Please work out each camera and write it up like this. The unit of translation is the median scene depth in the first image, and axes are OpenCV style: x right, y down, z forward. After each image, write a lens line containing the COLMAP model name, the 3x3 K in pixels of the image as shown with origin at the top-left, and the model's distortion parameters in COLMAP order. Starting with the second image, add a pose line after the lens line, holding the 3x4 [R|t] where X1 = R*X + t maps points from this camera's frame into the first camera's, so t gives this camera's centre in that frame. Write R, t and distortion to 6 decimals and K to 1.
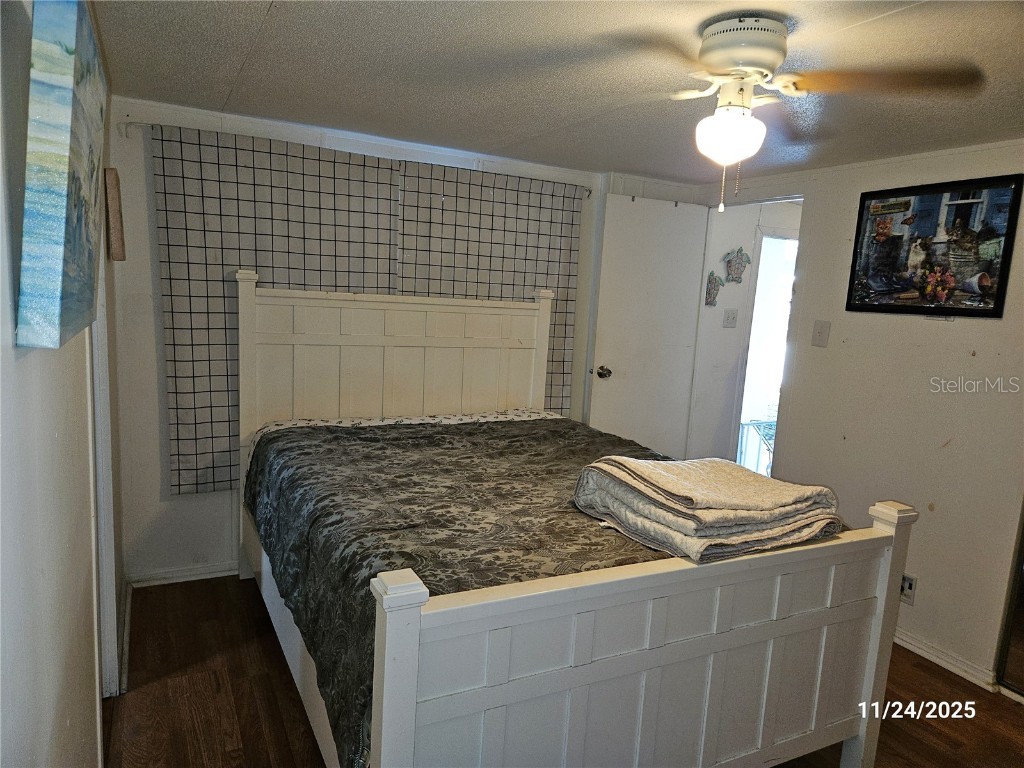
lens RADIAL K [[679.4, 0, 511.4], [0, 679.4, 398.3], [0, 0, 1]] dist [0.080242, -0.068859]
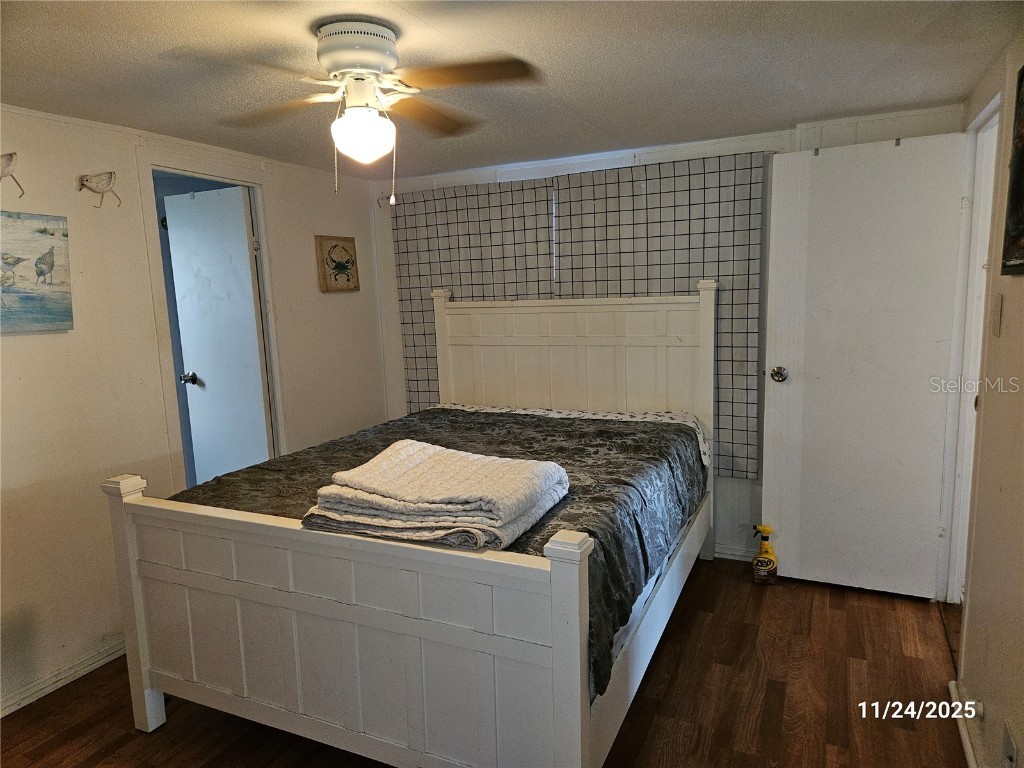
lens RADIAL K [[679.4, 0, 511.4], [0, 679.4, 398.3], [0, 0, 1]] dist [0.080242, -0.068859]
pose [[0.597237, 0.048910, -0.800572, 1.191659], [-0.060114, 0.998061, 0.016129, -0.008642], [0.799809, 0.038493, 0.599020, 0.514800]]
